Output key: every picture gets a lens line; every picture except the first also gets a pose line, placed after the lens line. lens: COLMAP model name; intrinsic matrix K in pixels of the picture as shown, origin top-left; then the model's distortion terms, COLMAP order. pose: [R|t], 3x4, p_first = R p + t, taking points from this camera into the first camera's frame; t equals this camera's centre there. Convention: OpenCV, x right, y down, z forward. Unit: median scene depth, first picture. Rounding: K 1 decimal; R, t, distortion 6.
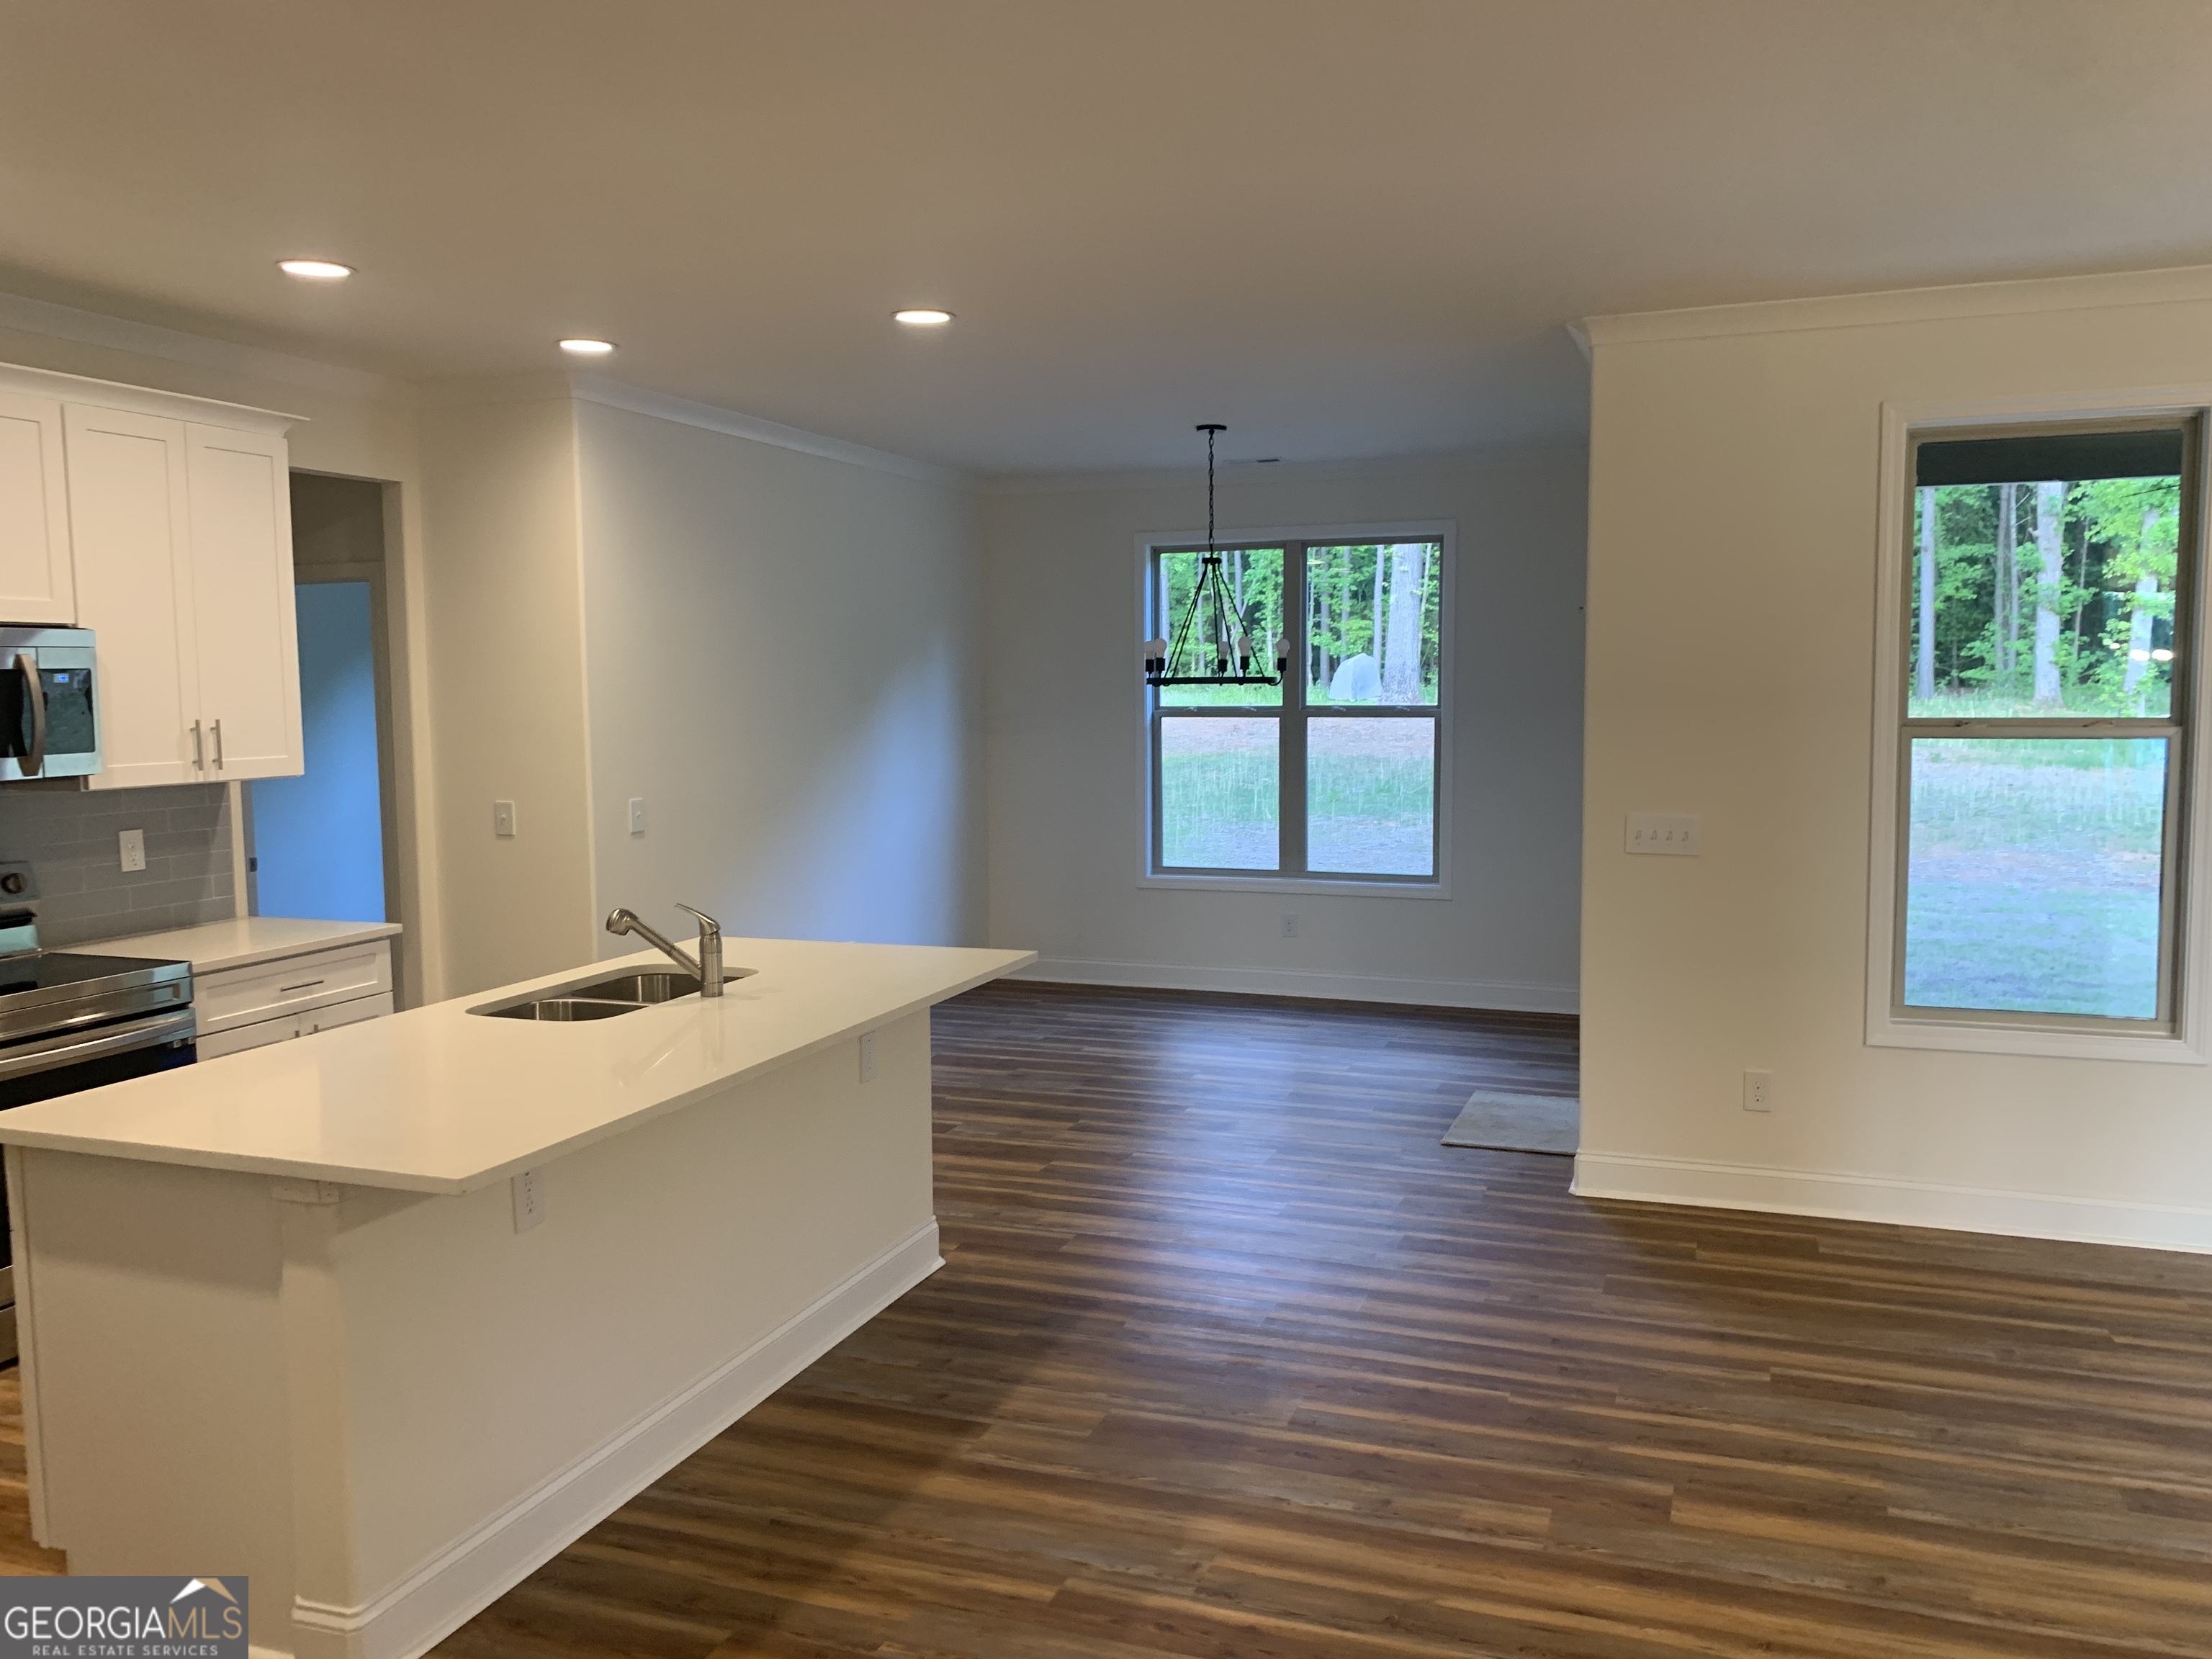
lens RADIAL K [[1693.9, 0, 1108.8], [0, 1693.9, 822.2], [0, 0, 1]] dist [0.033190, -0.038473]
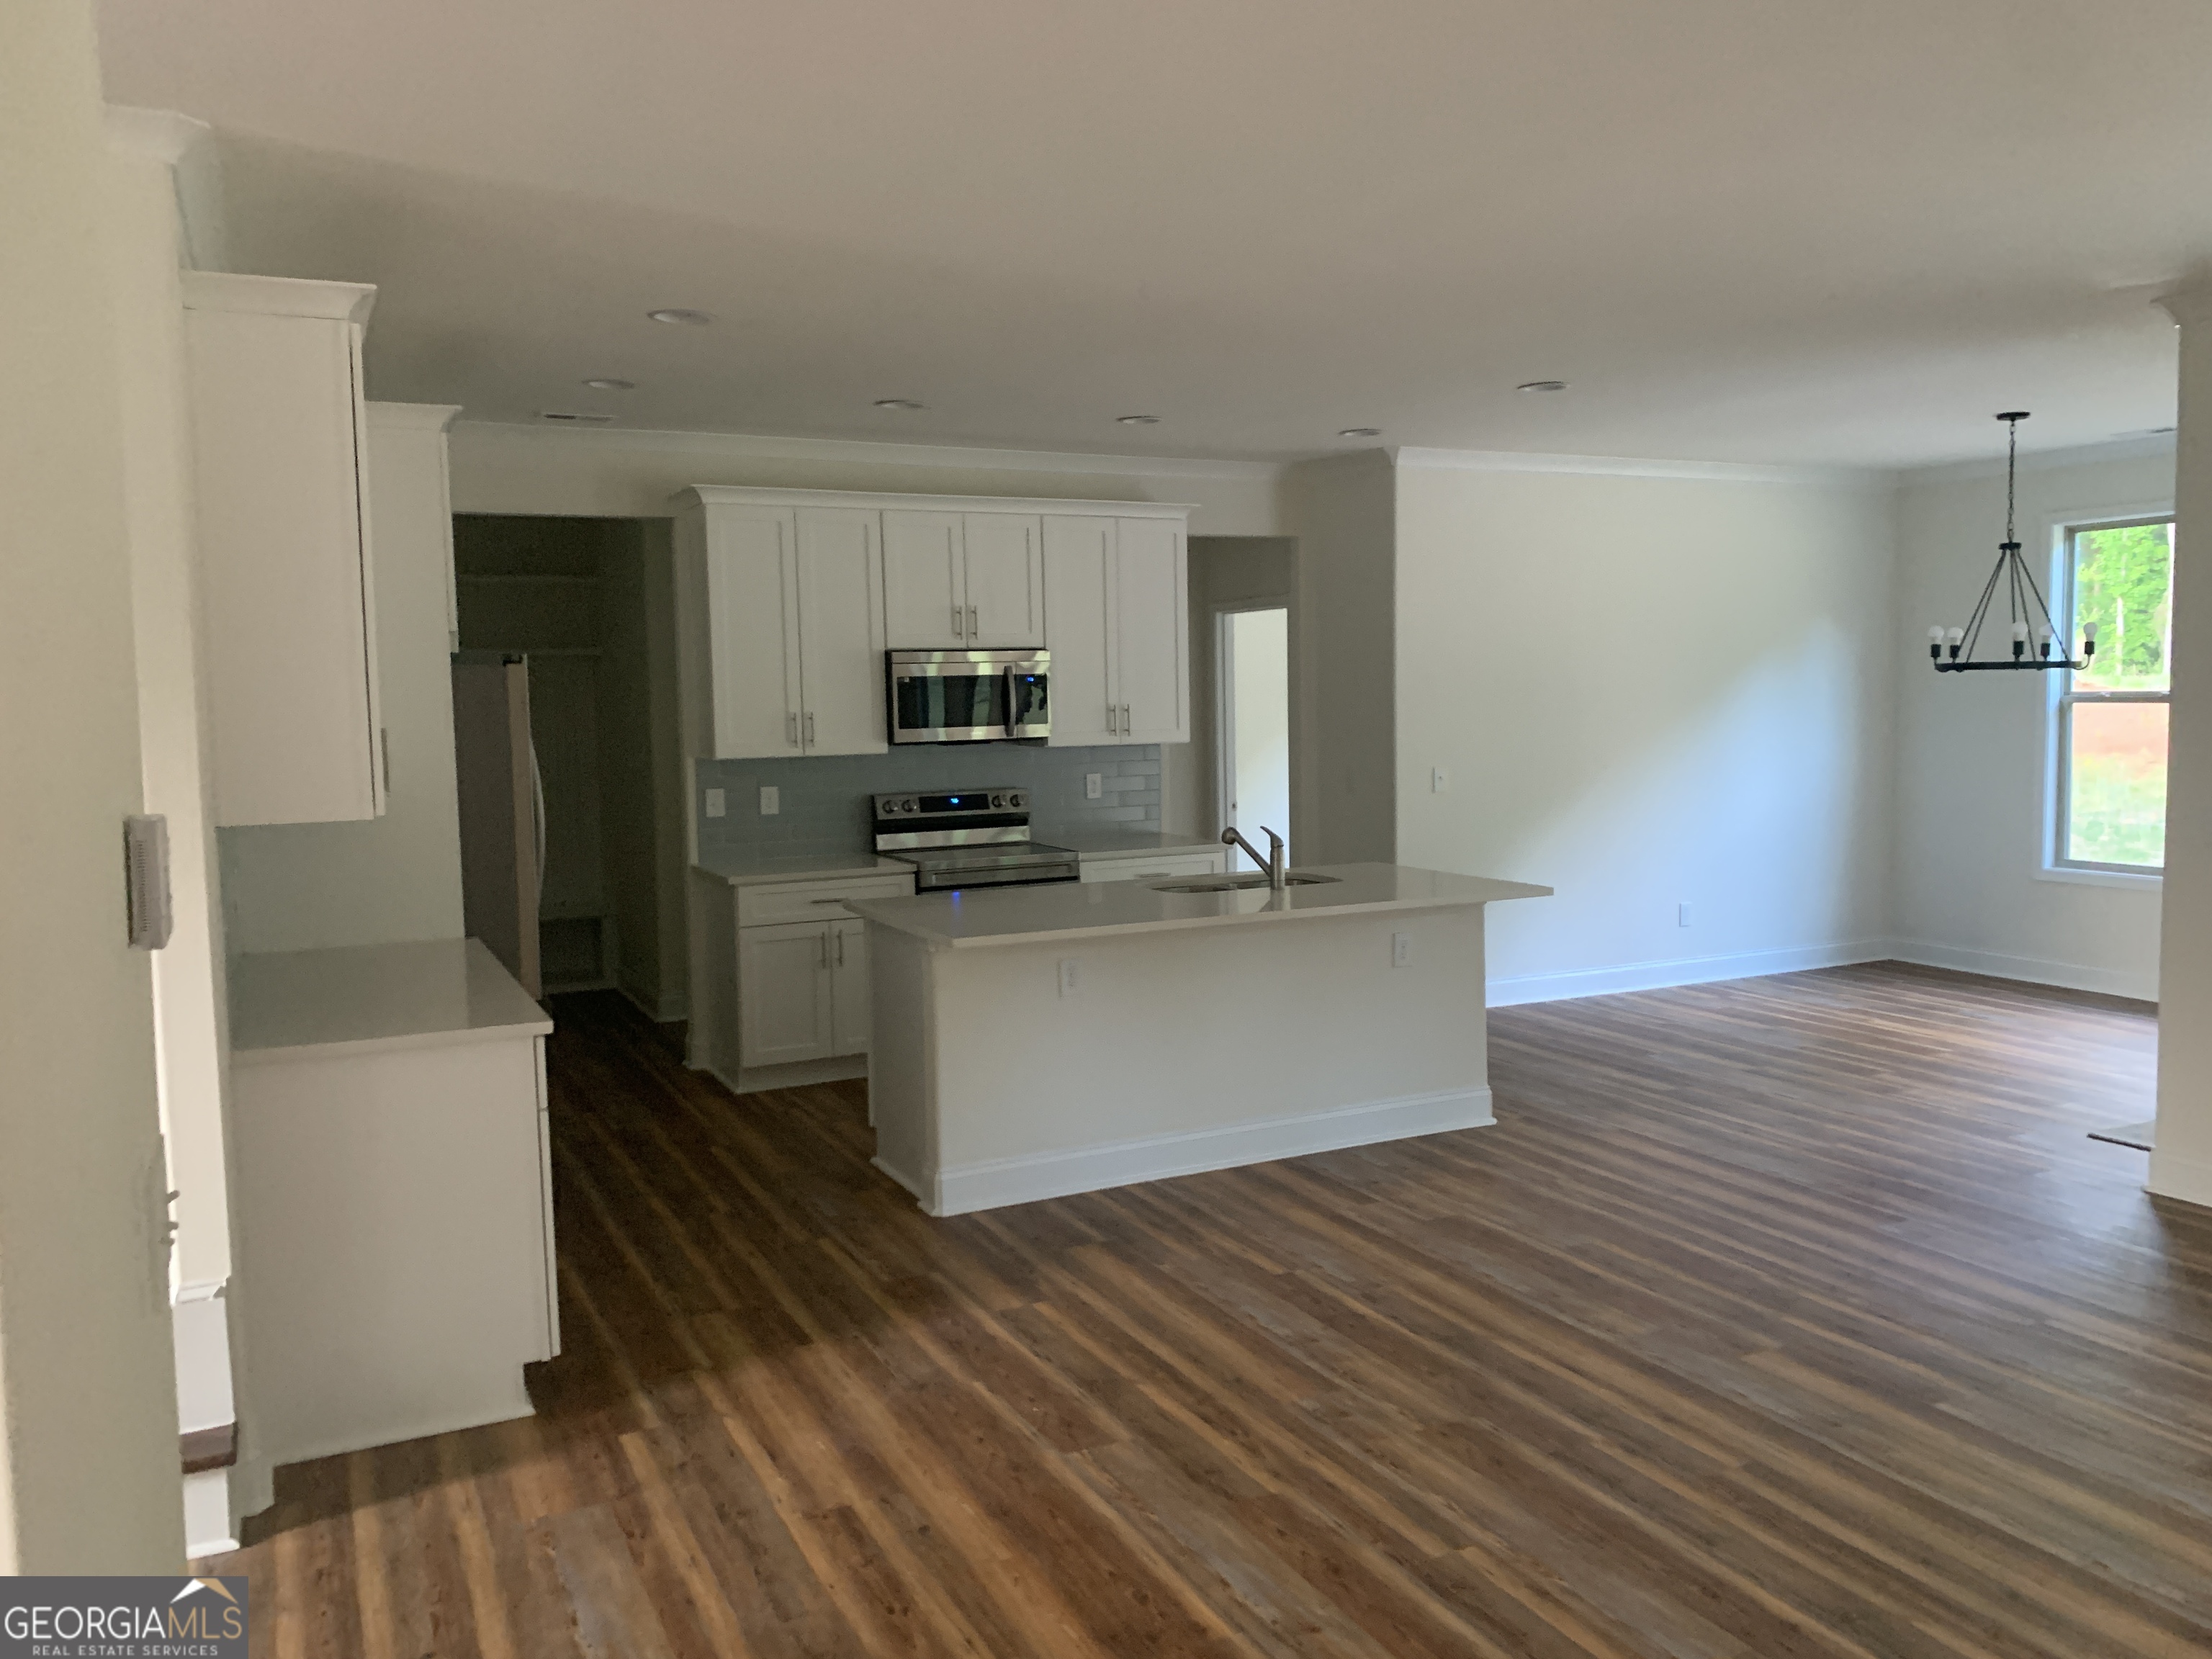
lens RADIAL K [[1693.9, 0, 1129.4], [0, 1693.9, 798.7], [0, 0, 1]] dist [0.033190, -0.038473]
pose [[0.729803, 0.040766, -0.682441, 0.551790], [-0.044924, 0.998923, 0.011629, 0.009317], [0.682180, 0.022171, 0.730848, -0.135901]]
